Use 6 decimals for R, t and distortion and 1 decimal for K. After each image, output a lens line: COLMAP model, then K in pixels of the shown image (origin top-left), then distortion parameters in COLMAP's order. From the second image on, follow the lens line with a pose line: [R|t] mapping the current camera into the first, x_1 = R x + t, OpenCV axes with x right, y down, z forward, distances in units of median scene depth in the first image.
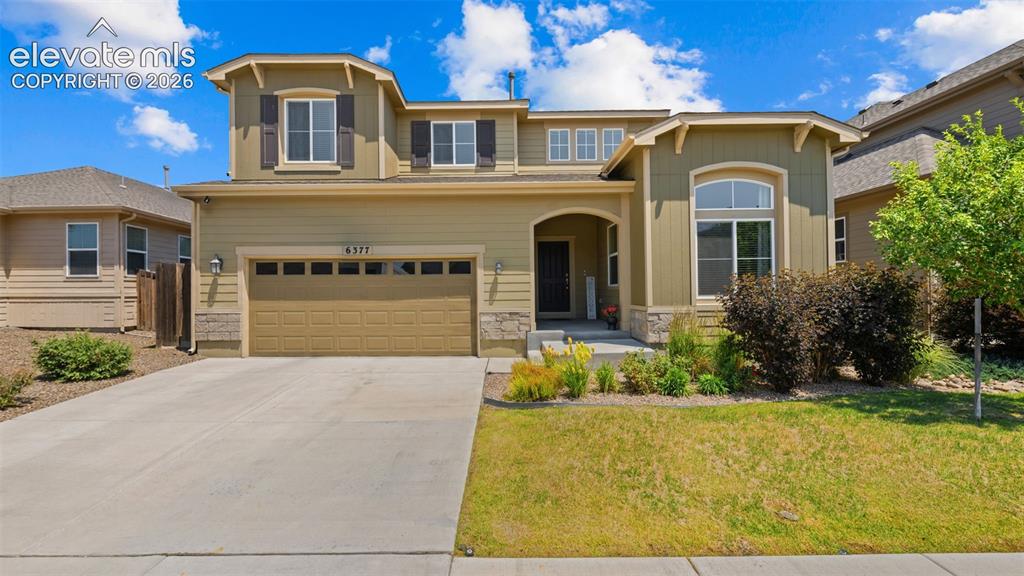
lens RADIAL K [[413.2, 0, 509.3], [0, 413.2, 290.4], [0, 0, 1]] dist [0.000657, -0.000439]
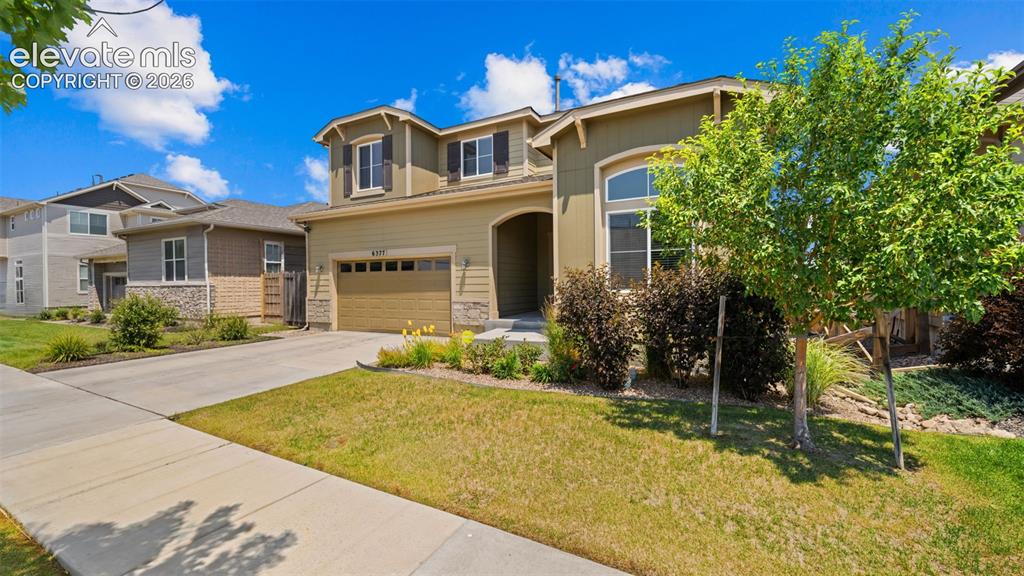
lens RADIAL K [[409.9, 0, 506.9], [0, 409.9, 288.4], [0, 0, 1]] dist [-0.002202, -0.000215]
pose [[0.876549, 0.008288, -0.481241, 0.621407], [-0.000944, 0.999879, 0.015501, -0.003457], [0.481312, -0.013133, 0.876451, 0.027604]]
